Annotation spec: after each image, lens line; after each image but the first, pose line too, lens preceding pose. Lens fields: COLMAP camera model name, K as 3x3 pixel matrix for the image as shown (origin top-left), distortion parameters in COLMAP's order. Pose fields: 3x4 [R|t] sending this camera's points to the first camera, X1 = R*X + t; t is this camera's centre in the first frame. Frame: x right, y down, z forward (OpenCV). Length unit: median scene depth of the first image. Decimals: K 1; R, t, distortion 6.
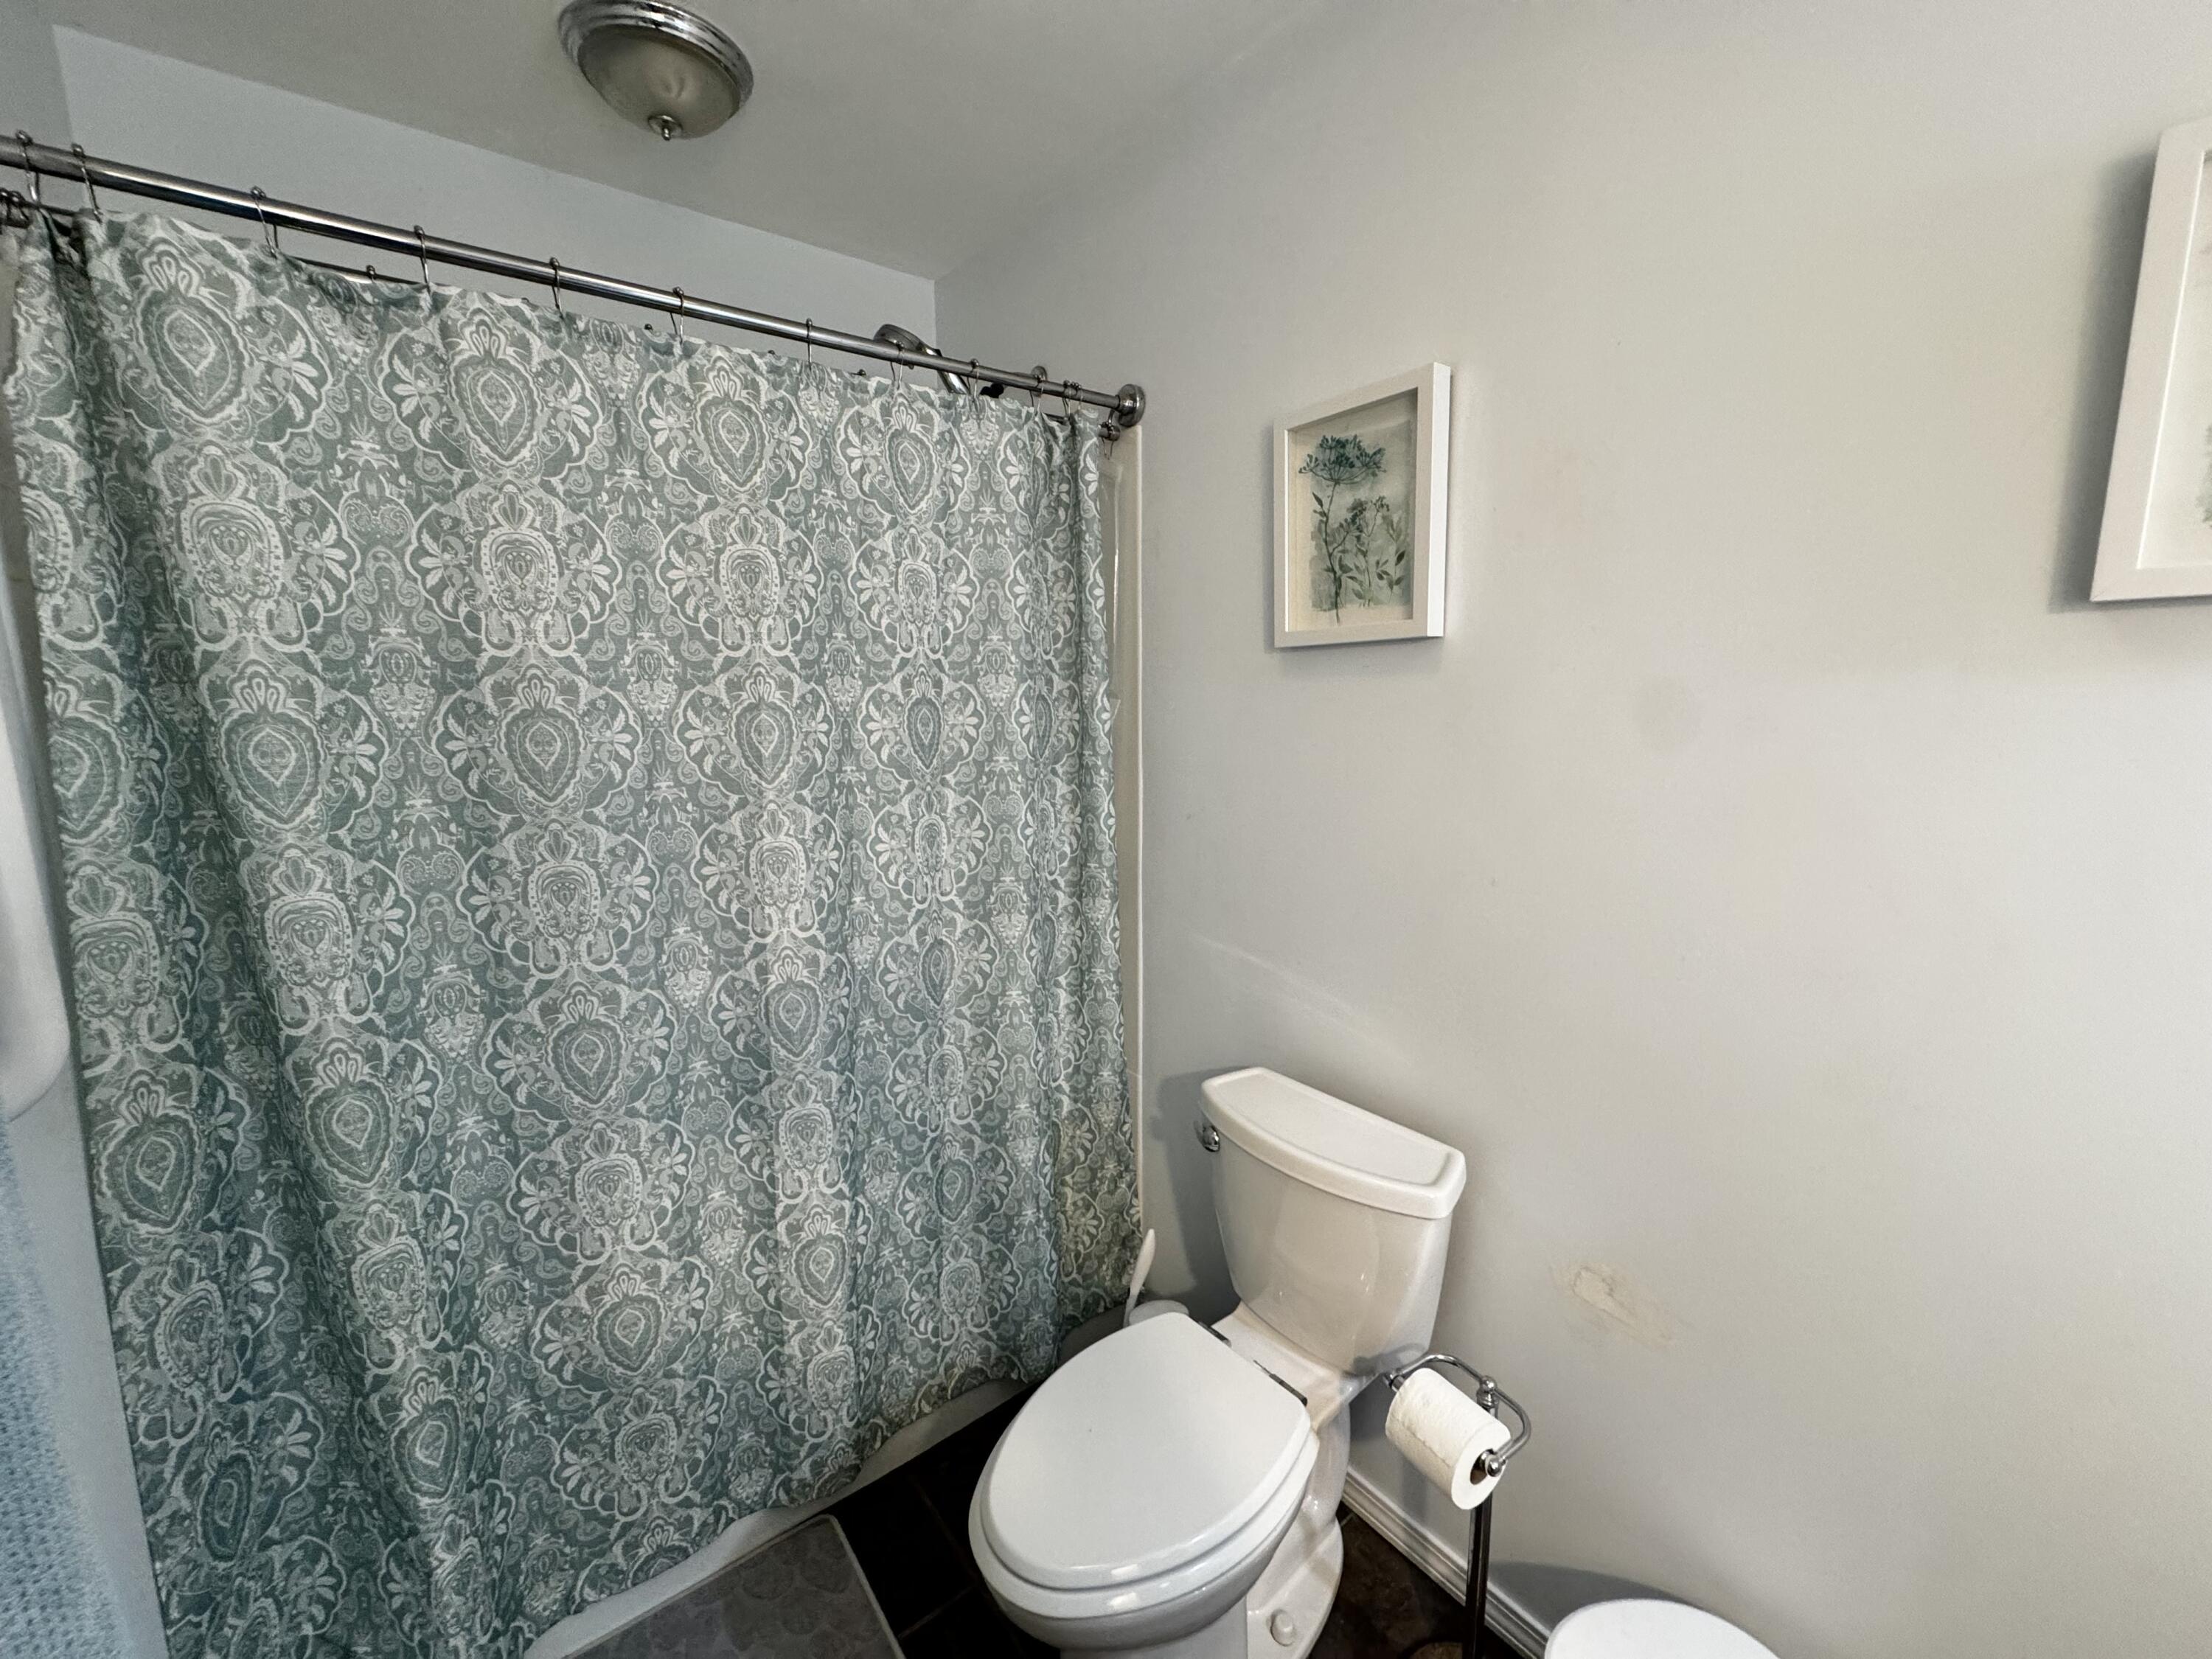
lens RADIAL K [[886.8, 0, 1114.5], [0, 886.8, 823.7], [0, 0, 1]] dist [0.000471, -0.000079]
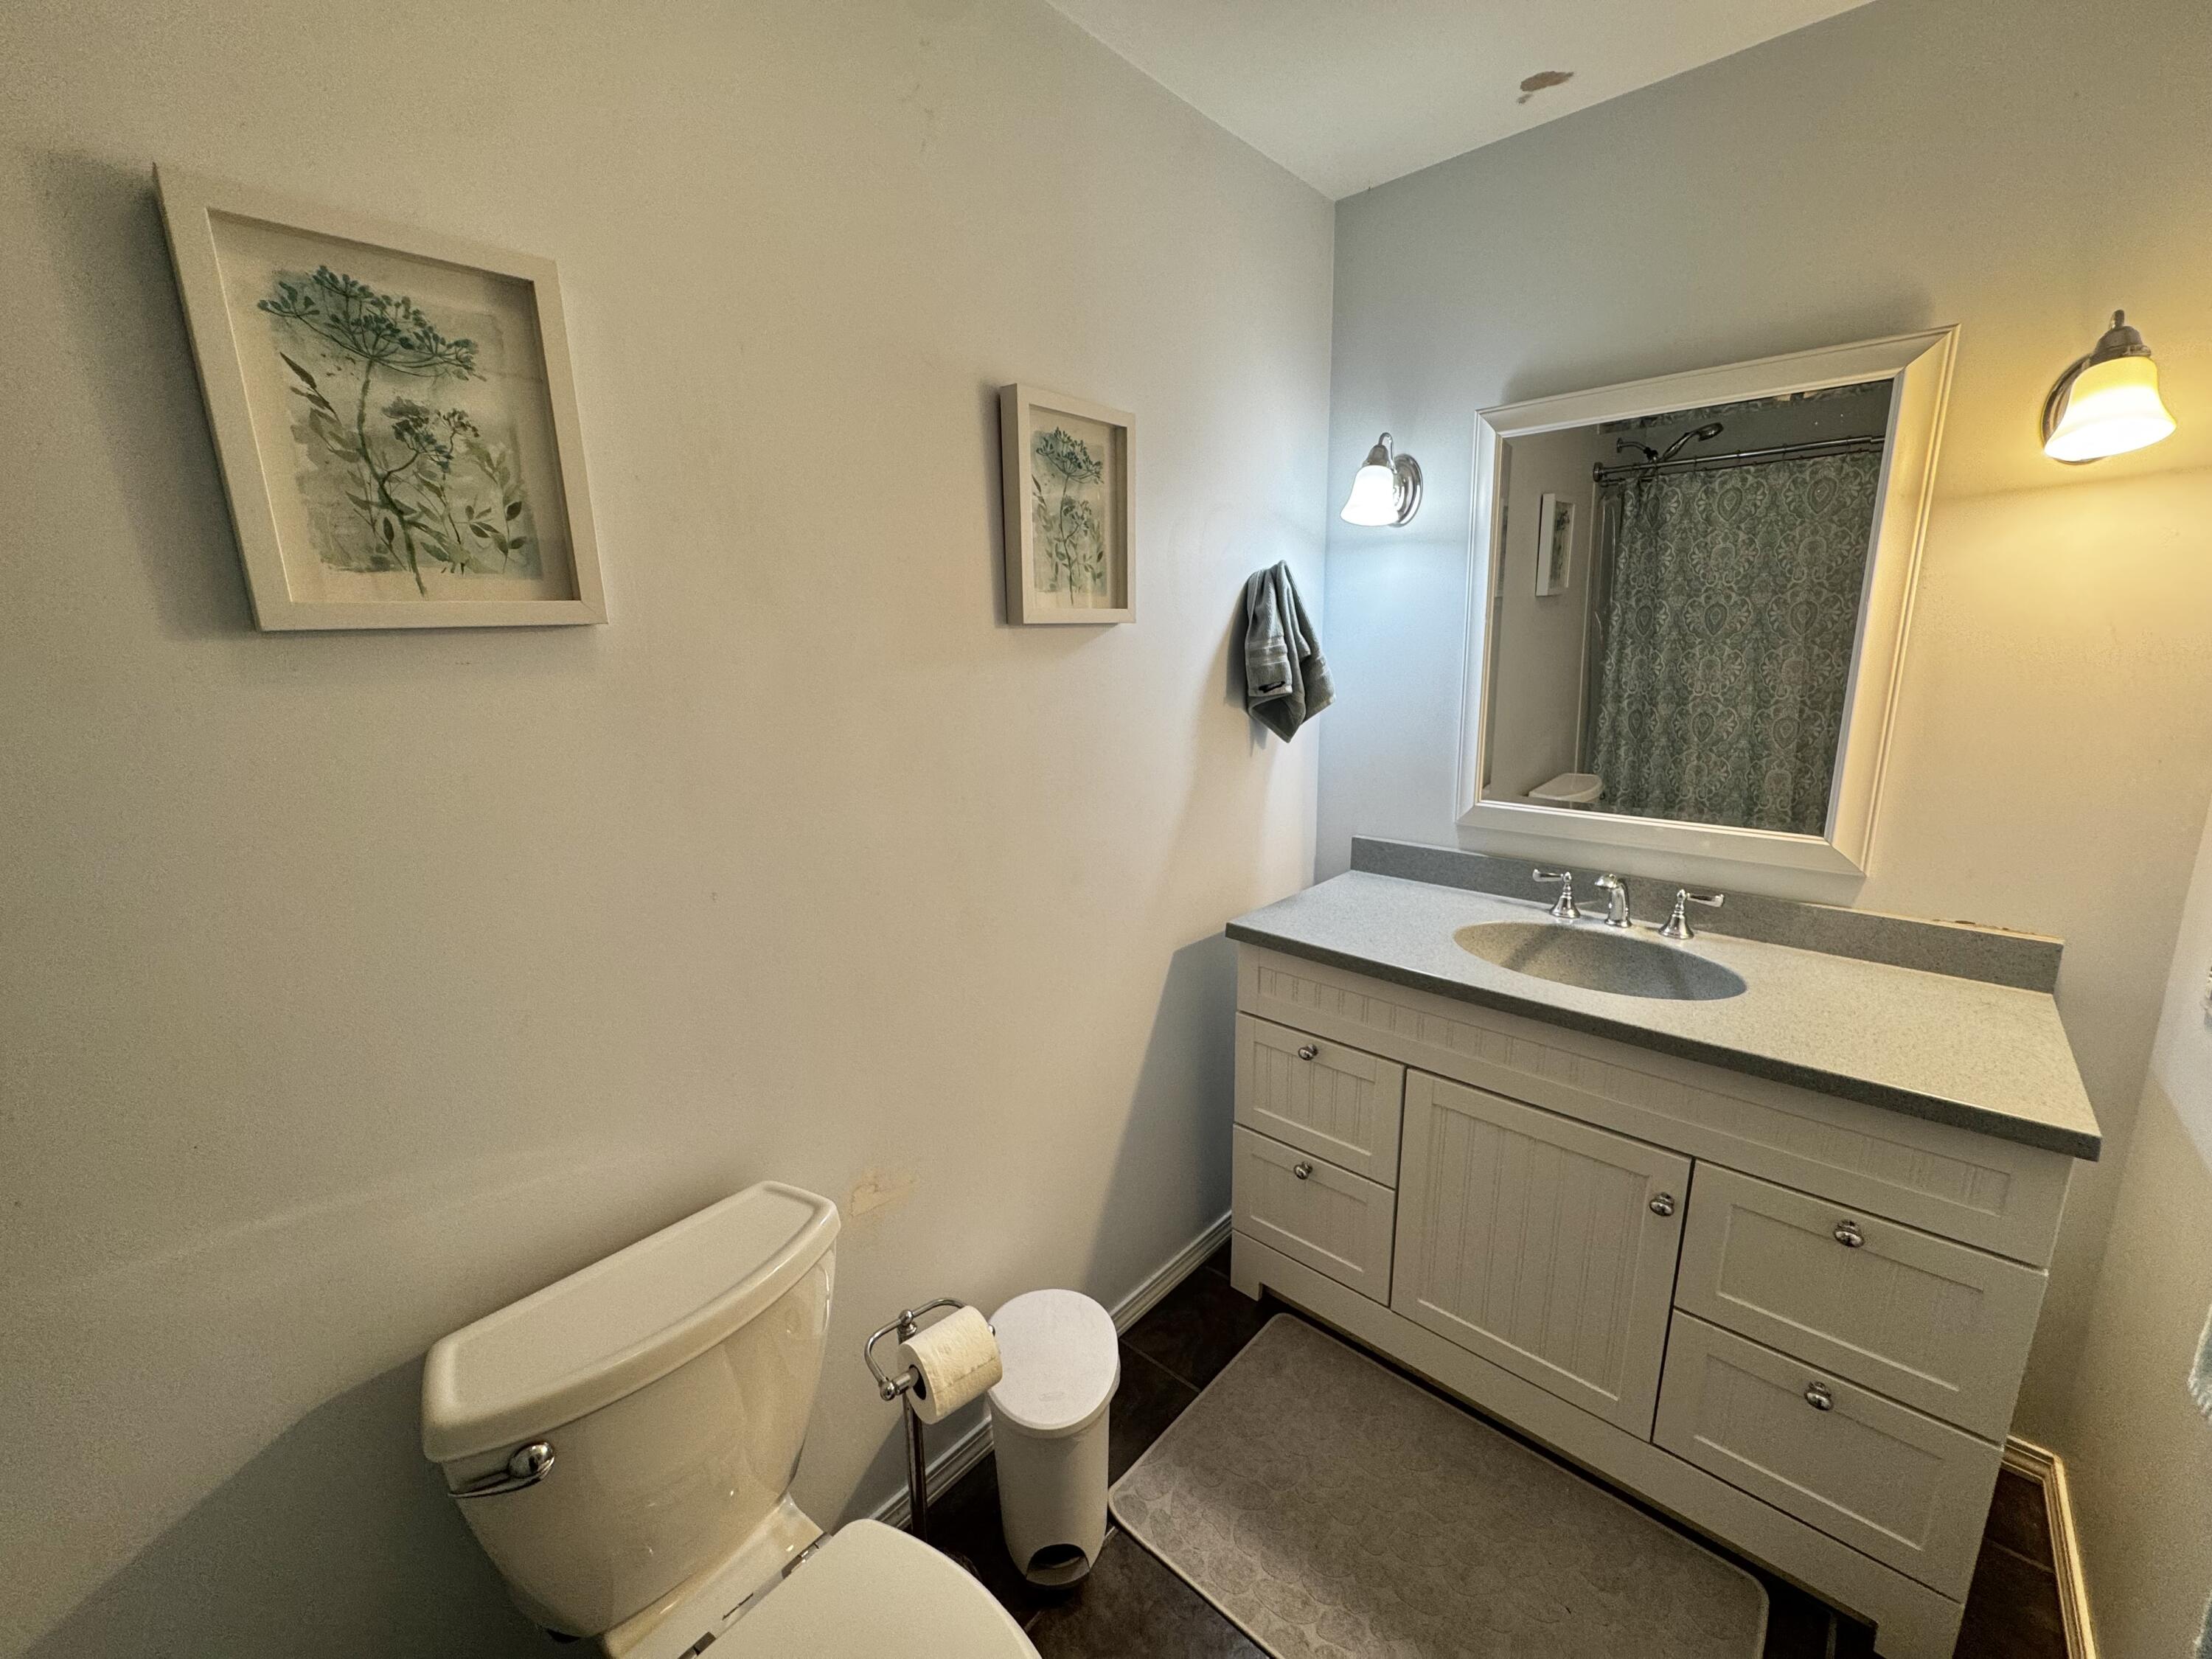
lens RADIAL K [[919.4, 0, 1105.7], [0, 919.4, 867.5], [0, 0, 1]] dist [0.000616, 0.000037]
pose [[-0.204768, -0.198461, 0.958480, -0.537493], [0.196505, 0.950957, 0.238885, -0.105013], [-0.958883, 0.237262, -0.155727, 0.704523]]
